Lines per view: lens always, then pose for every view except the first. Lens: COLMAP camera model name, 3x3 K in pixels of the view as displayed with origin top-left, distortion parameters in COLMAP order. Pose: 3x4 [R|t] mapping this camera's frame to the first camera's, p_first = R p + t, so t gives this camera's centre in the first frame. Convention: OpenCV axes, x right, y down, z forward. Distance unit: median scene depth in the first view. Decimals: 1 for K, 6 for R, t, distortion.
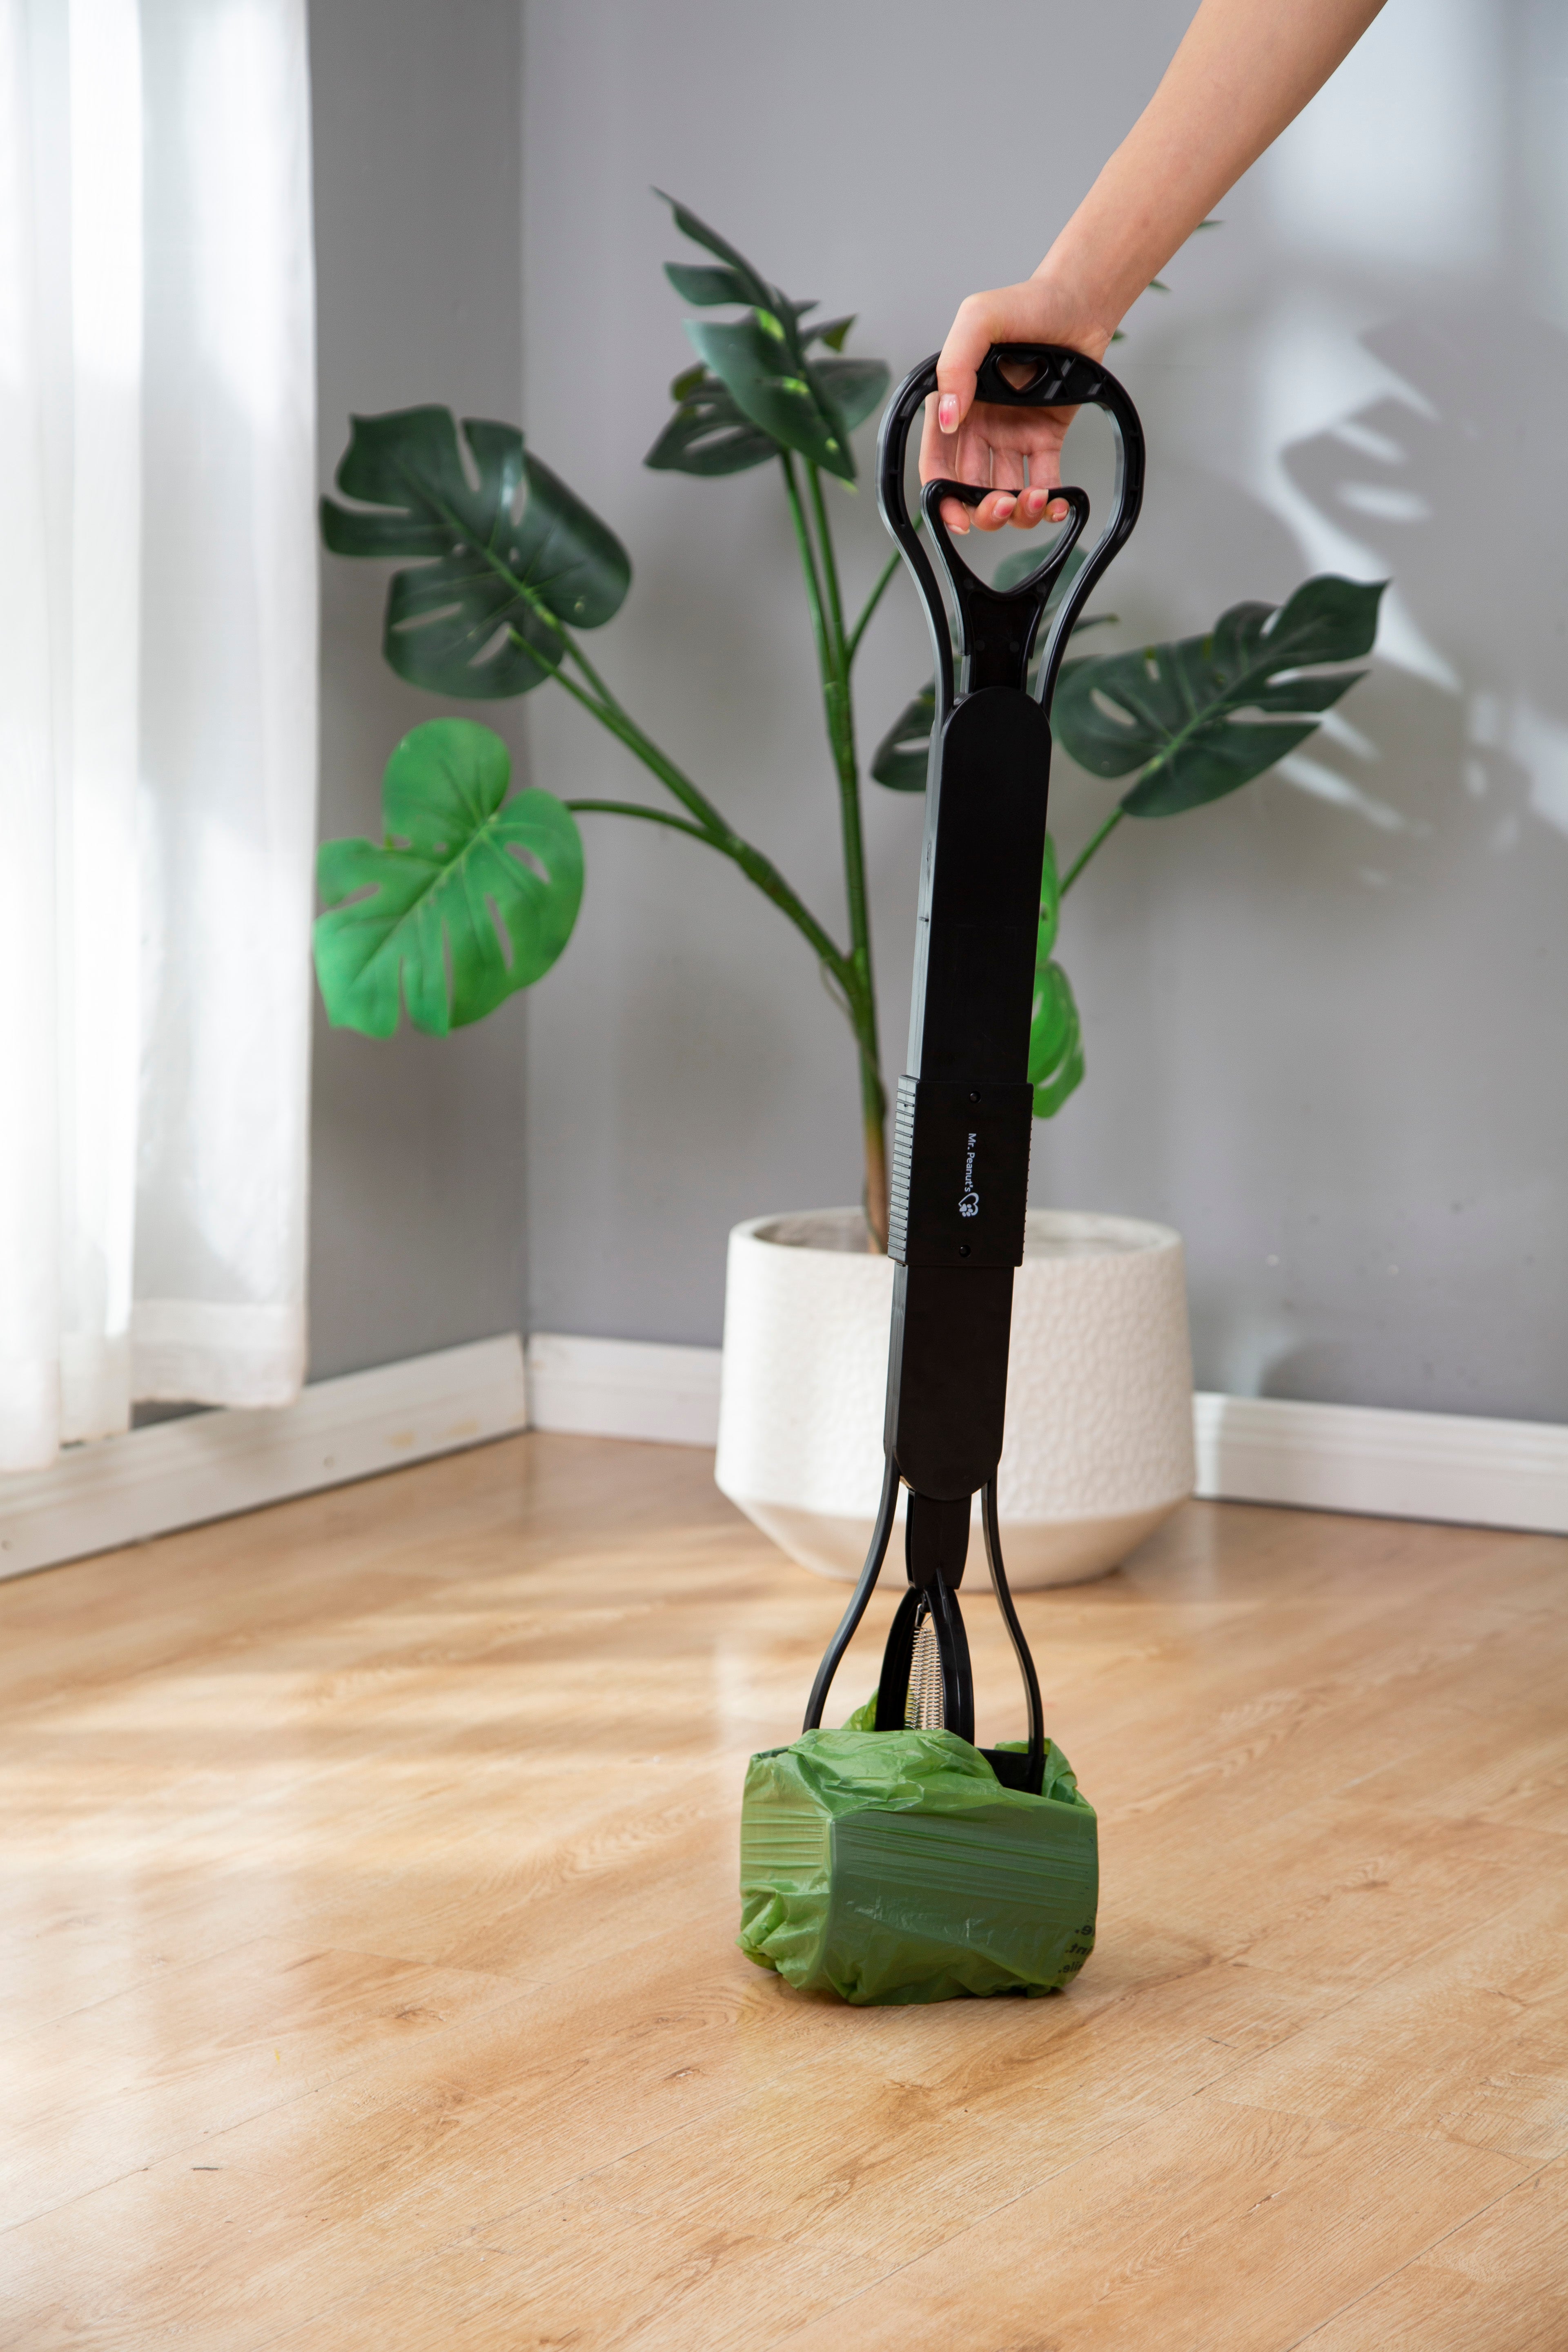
lens RADIAL K [[5061.1, 0, 772.4], [0, 5061.1, 1207.2], [0, 0, 1]] dist [0.374383, -0.100596]
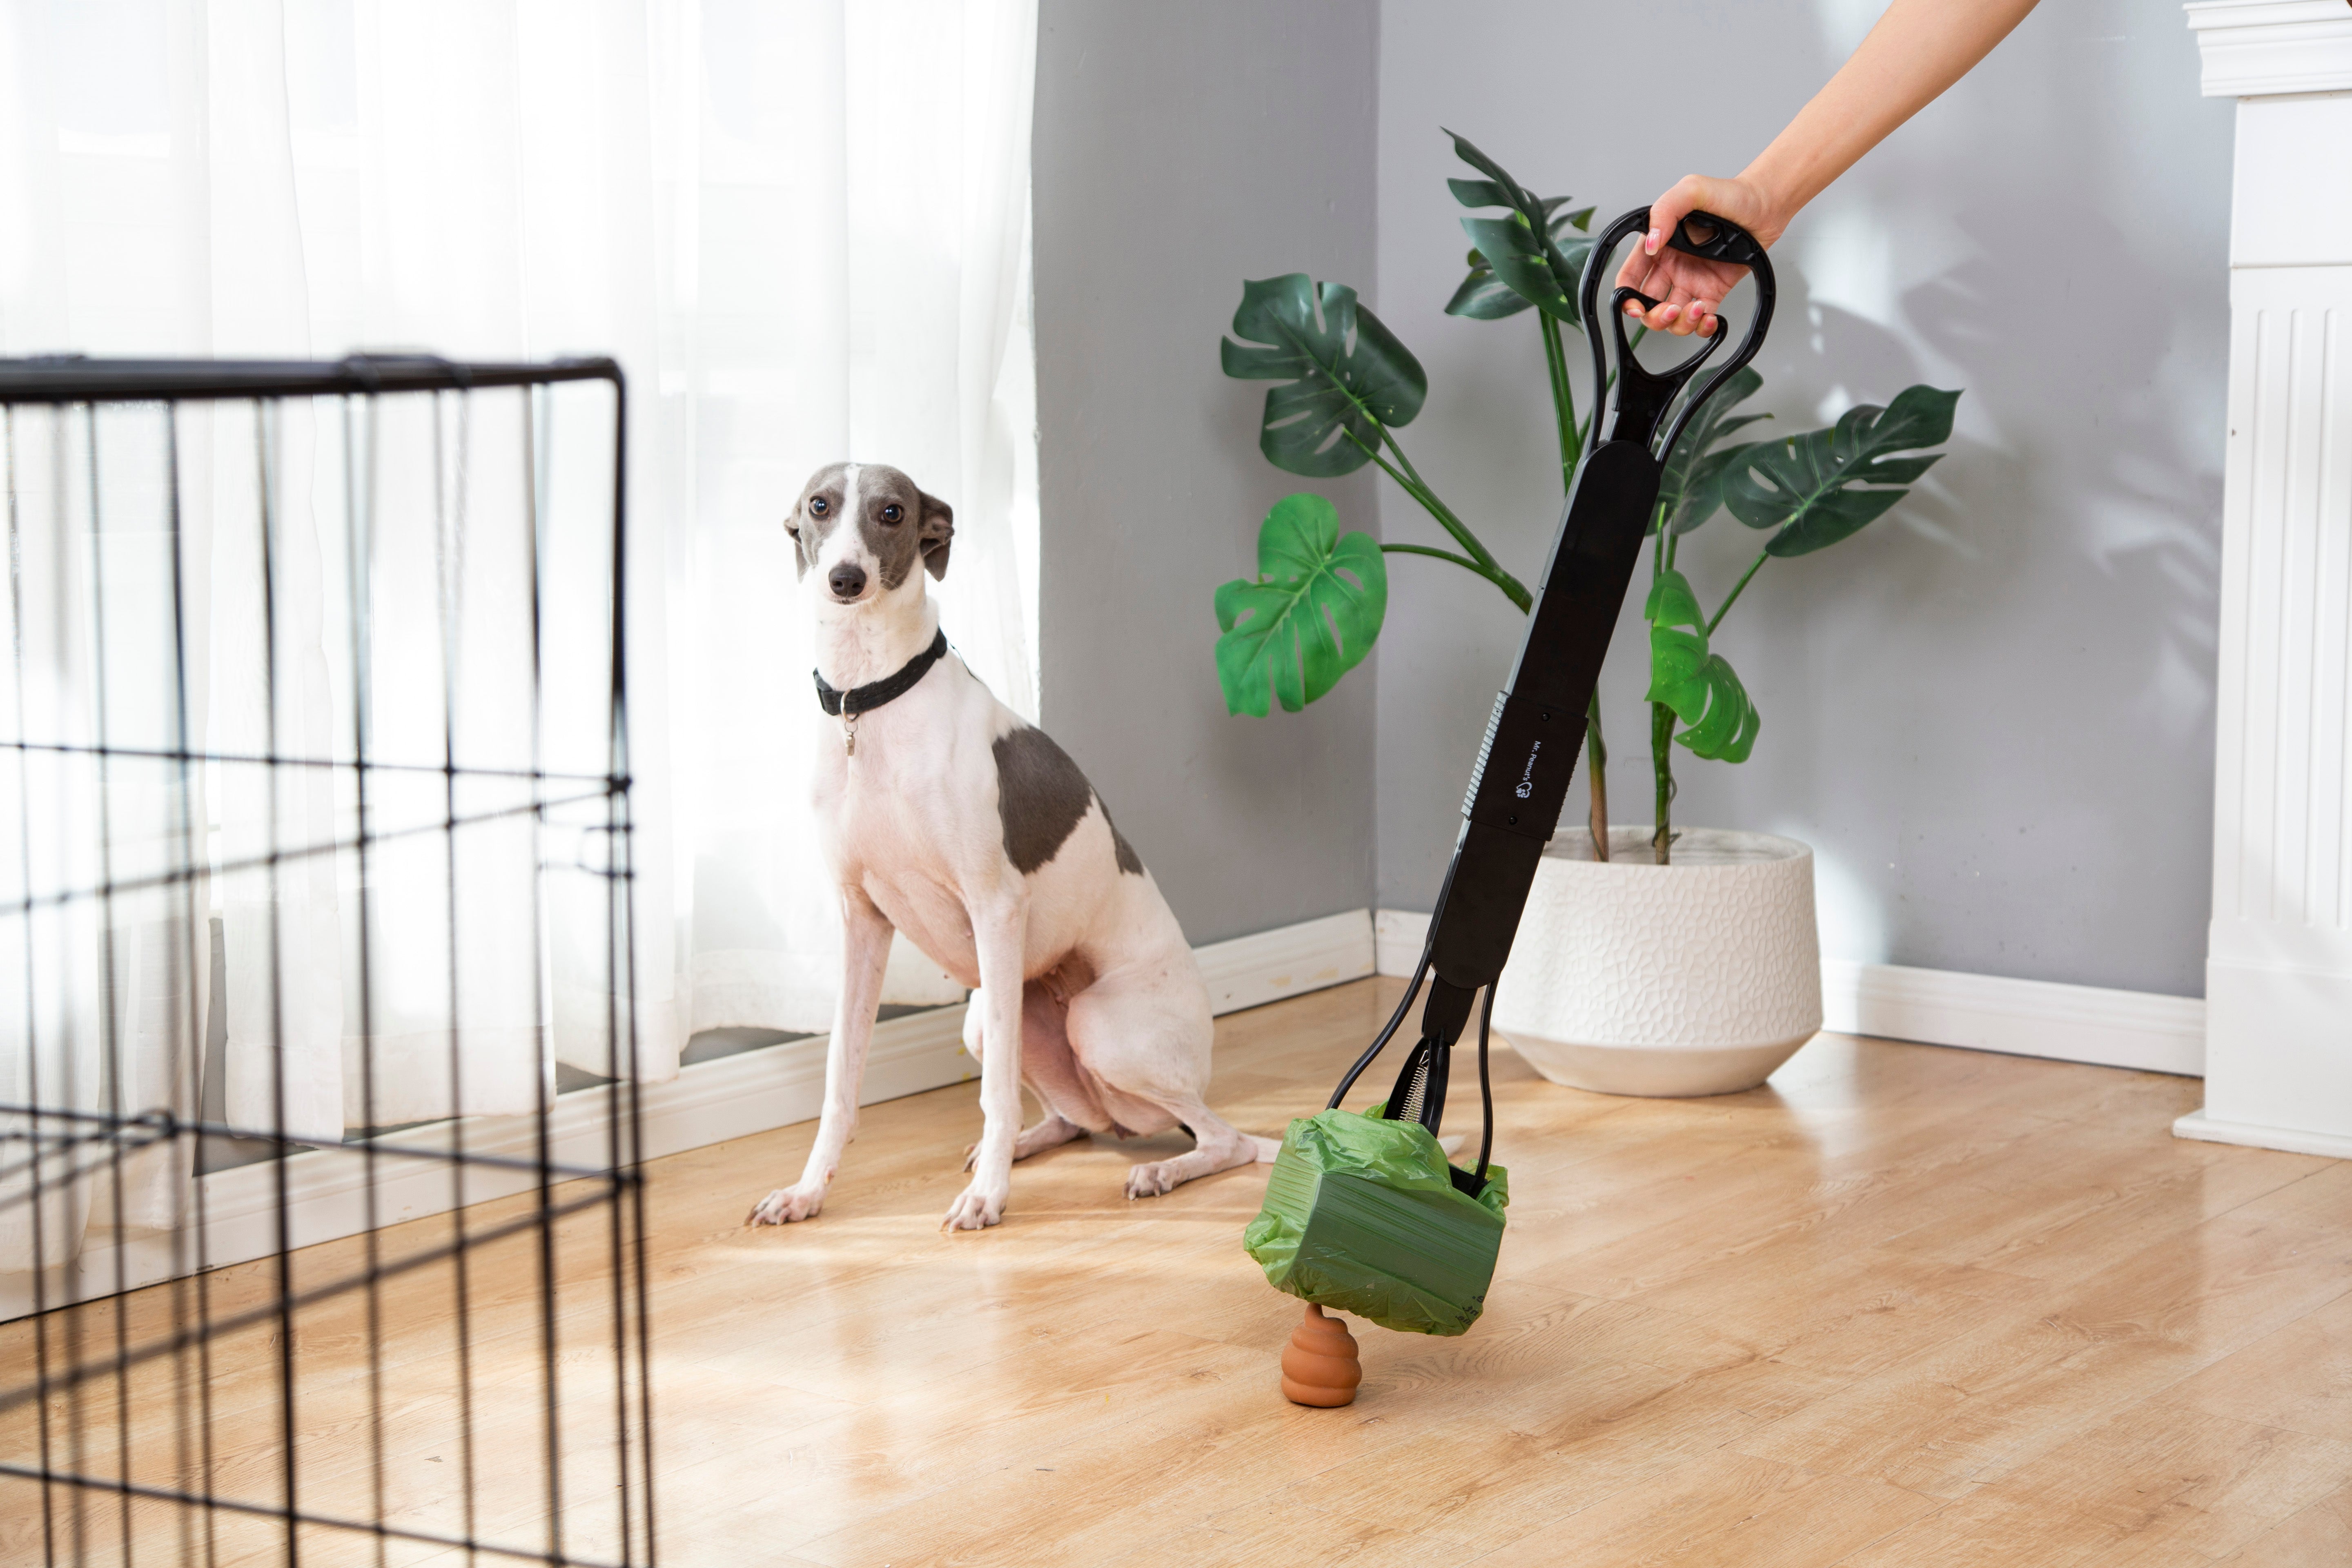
lens RADIAL K [[3693.8, 0, 1188.3], [0, 3693.8, 783.3], [0, 0, 1]] dist [0.211143, 0.056820]
pose [[0.990108, 0.008386, -0.140054, 0.065893], [-0.008783, 0.999959, -0.002218, -0.011101], [0.140029, 0.003426, 0.990141, -0.066266]]
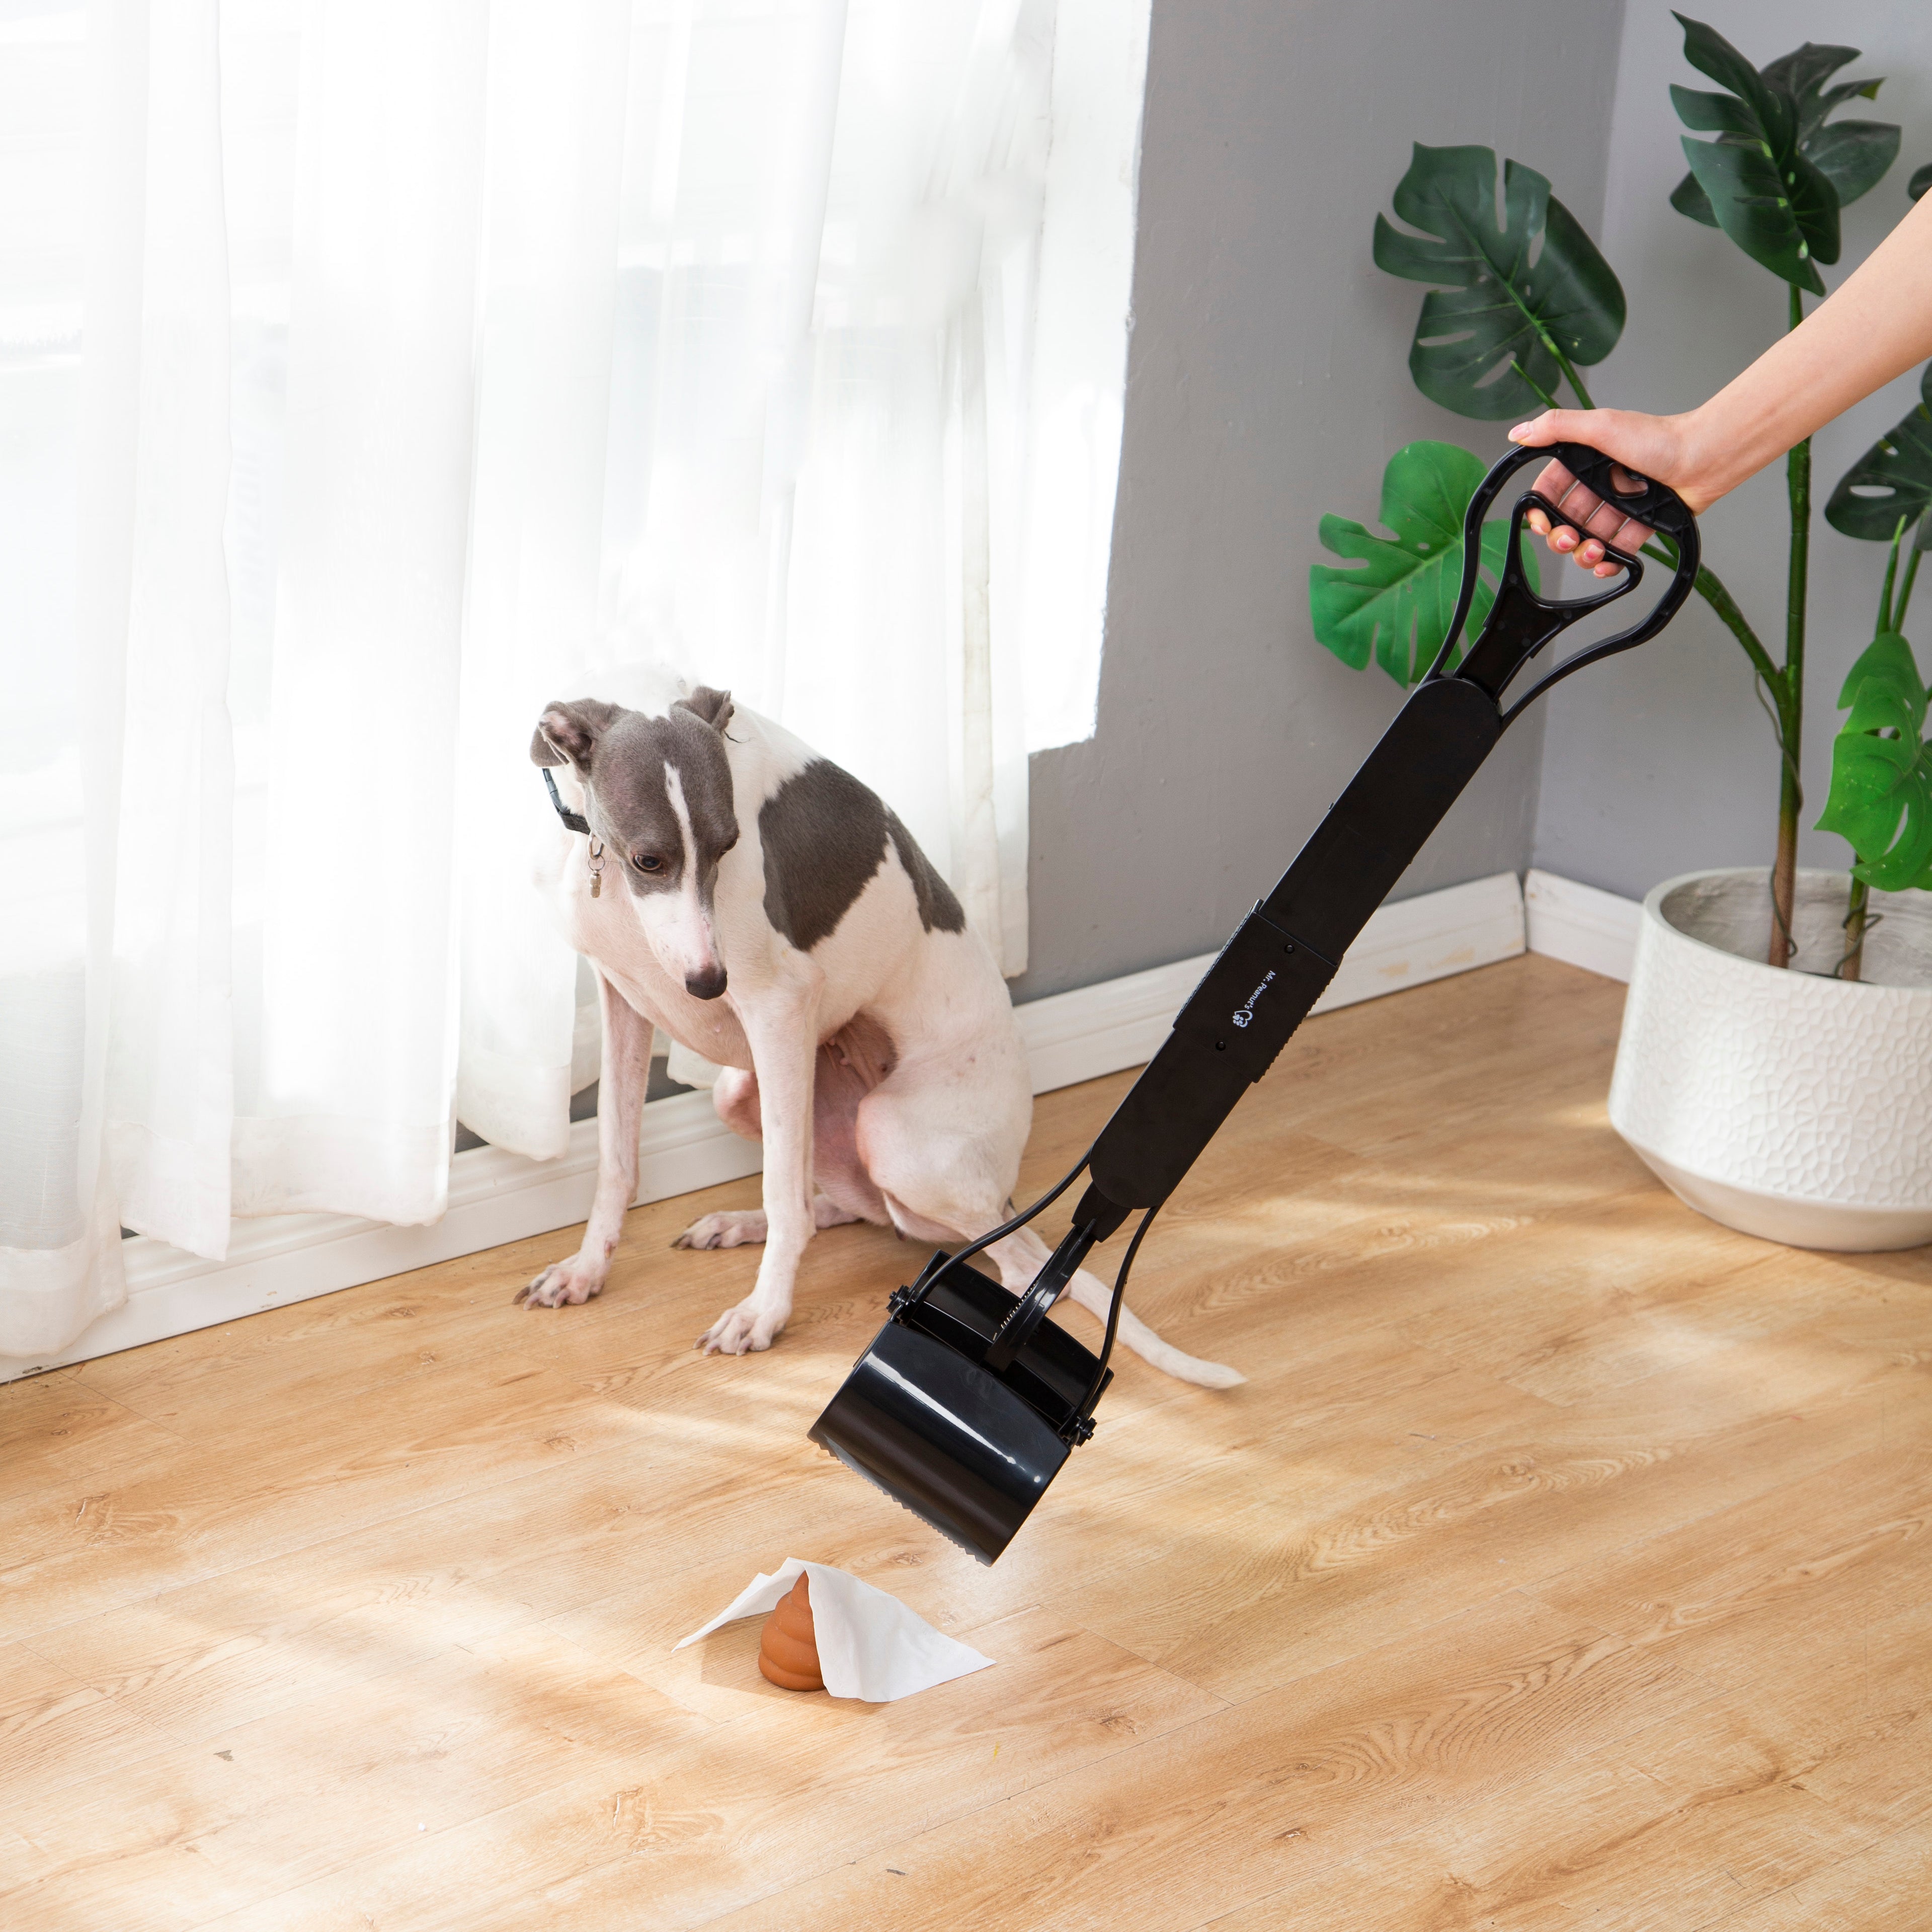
lens RADIAL K [[5080.8, 0, 955.0], [0, 5080.8, 766.5], [0, 0, 1]] dist [0.226628, 0.065787]
pose [[0.960692, 0.138320, -0.240704, 0.144064], [-0.100912, 0.981719, 0.161384, -0.241710], [0.258626, -0.130751, 0.957088, -0.179235]]
